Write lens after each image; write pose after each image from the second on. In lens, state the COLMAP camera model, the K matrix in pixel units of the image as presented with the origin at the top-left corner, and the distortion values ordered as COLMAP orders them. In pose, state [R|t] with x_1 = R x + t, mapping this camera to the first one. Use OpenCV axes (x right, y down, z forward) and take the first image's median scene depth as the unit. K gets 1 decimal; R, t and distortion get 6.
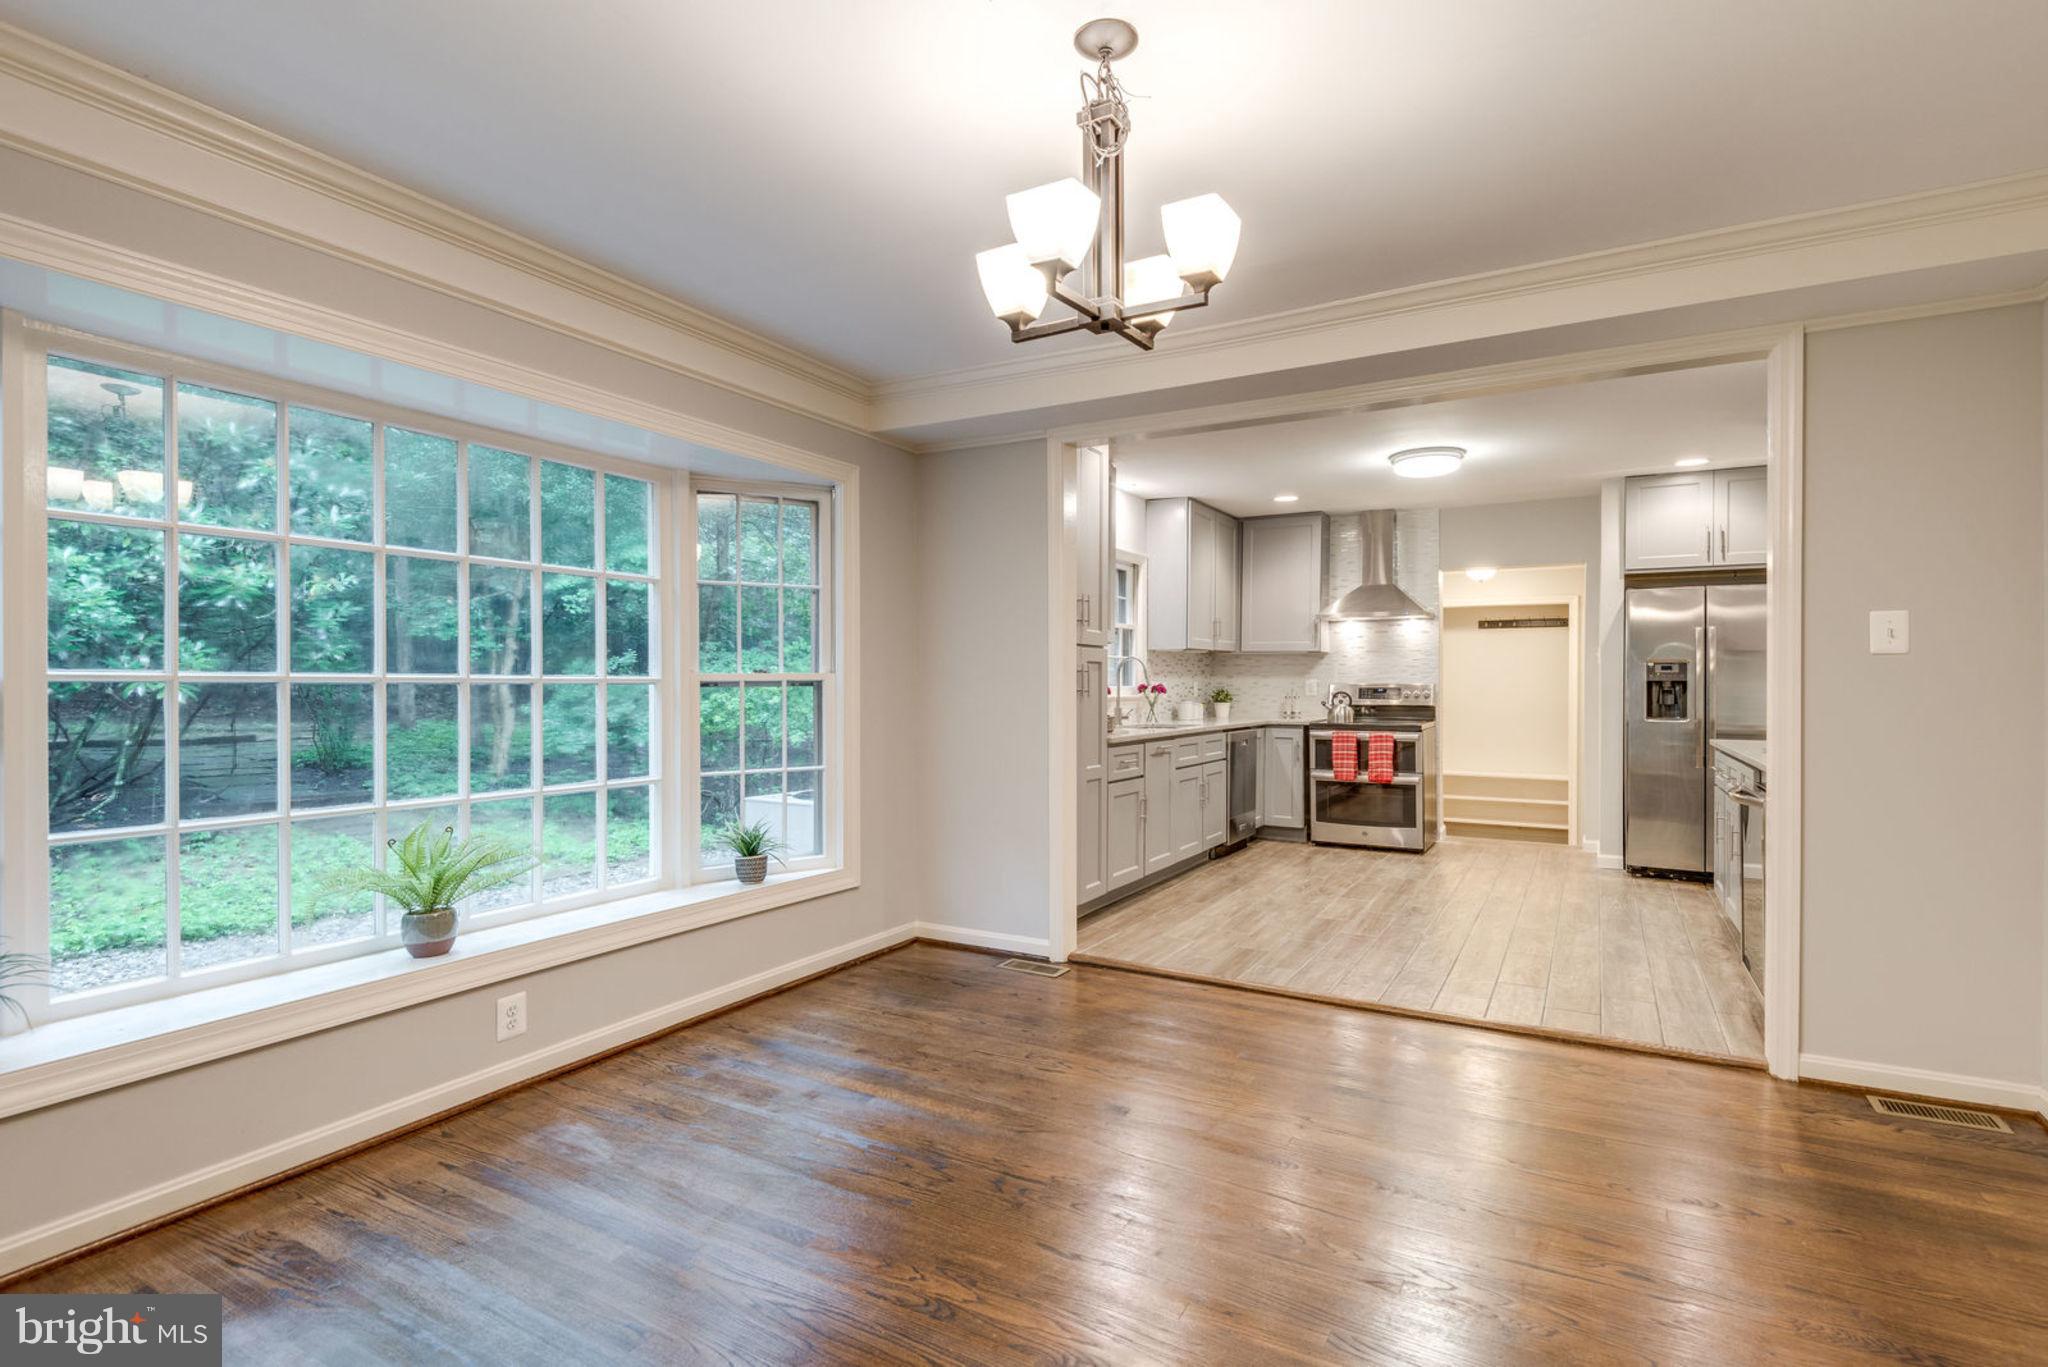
lens RADIAL K [[963.9, 0, 1016.7], [0, 963.9, 682.9], [0, 0, 1]] dist [0.024174, -0.017332]
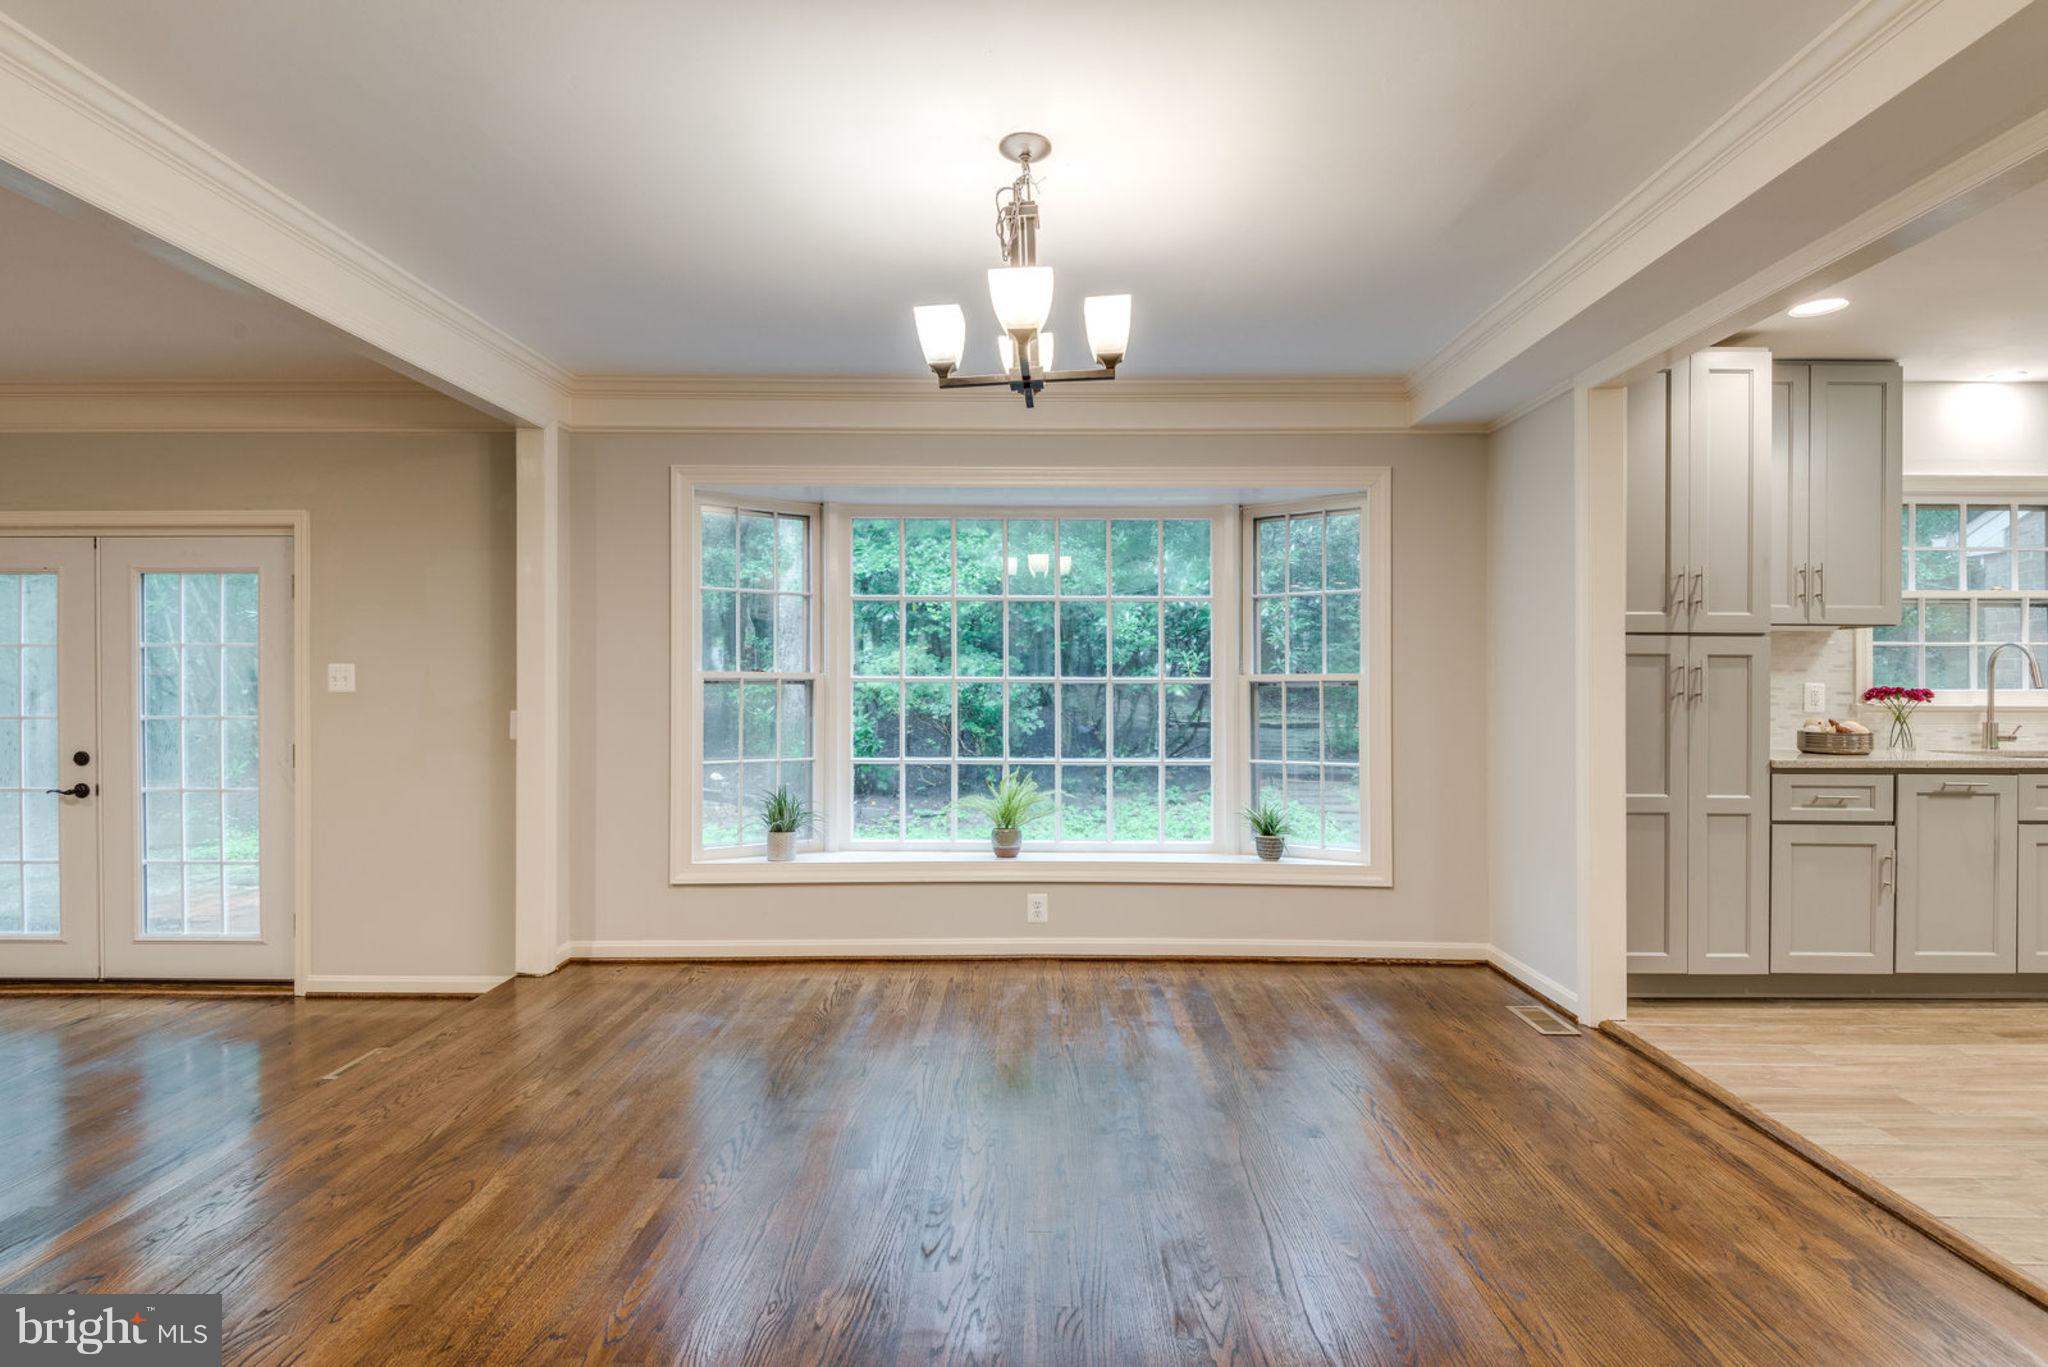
lens RADIAL K [[963.9, 0, 1052.7], [0, 963.9, 678.2], [0, 0, 1]] dist [0.024174, -0.017332]
pose [[0.506885, -0.003648, -0.862006, 0.373884], [-0.001922, 0.999984, -0.005362, 0.000806], [0.862012, 0.004375, 0.506870, 0.137717]]
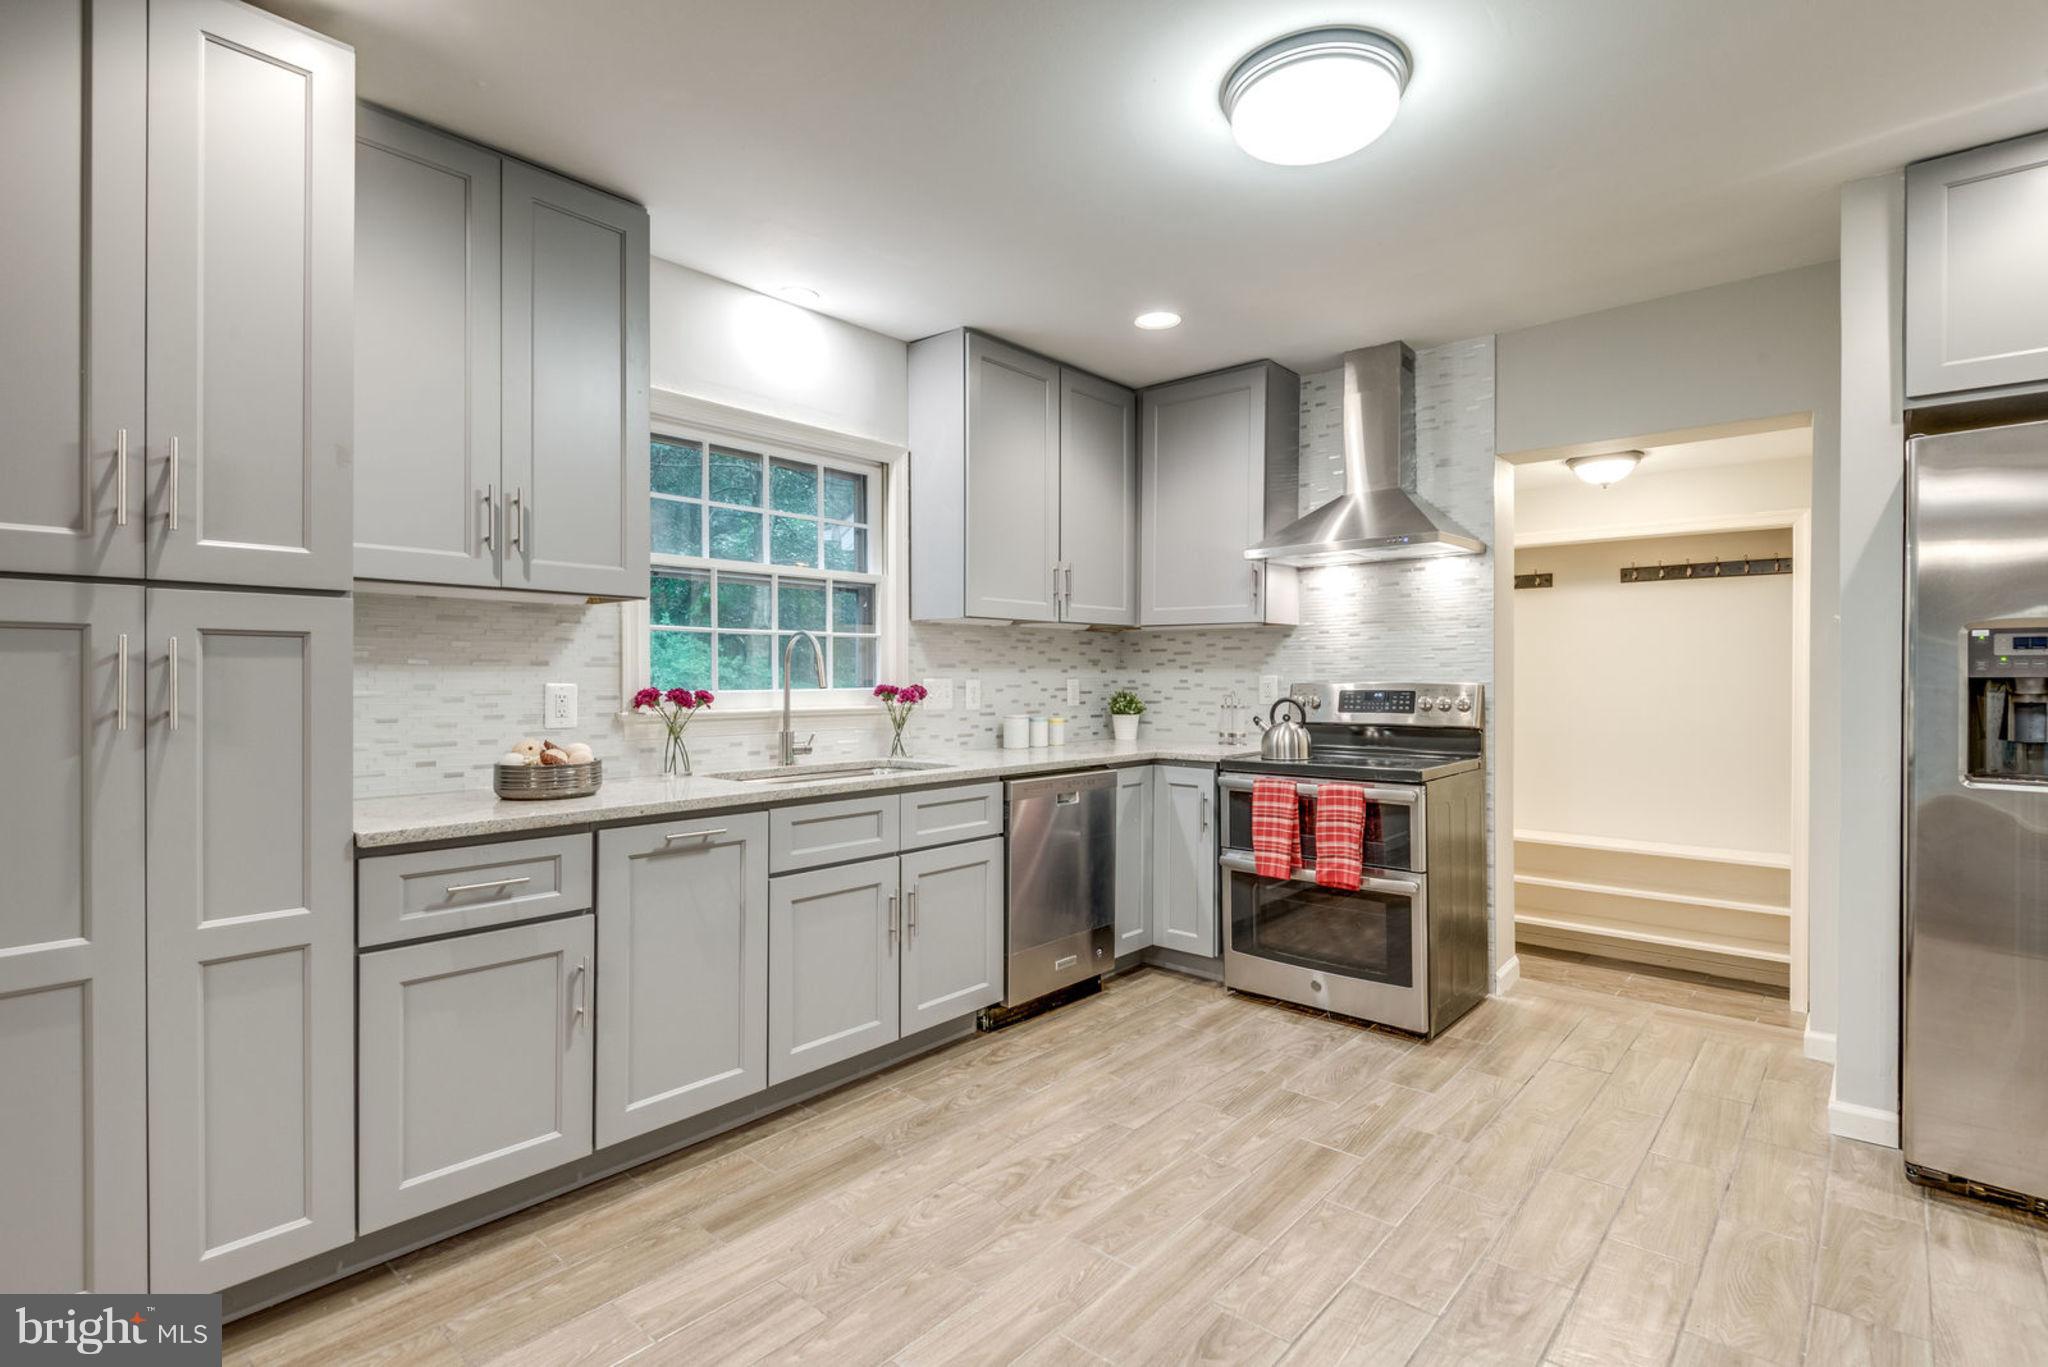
lens RADIAL K [[963.9, 0, 1048.7], [0, 963.9, 678.7], [0, 0, 1]] dist [0.024174, -0.017332]
pose [[0.984736, -0.001693, -0.174045, 0.356667], [0.001995, 0.999997, 0.001562, -0.003050], [0.174042, -0.001885, 0.984736, 0.556848]]
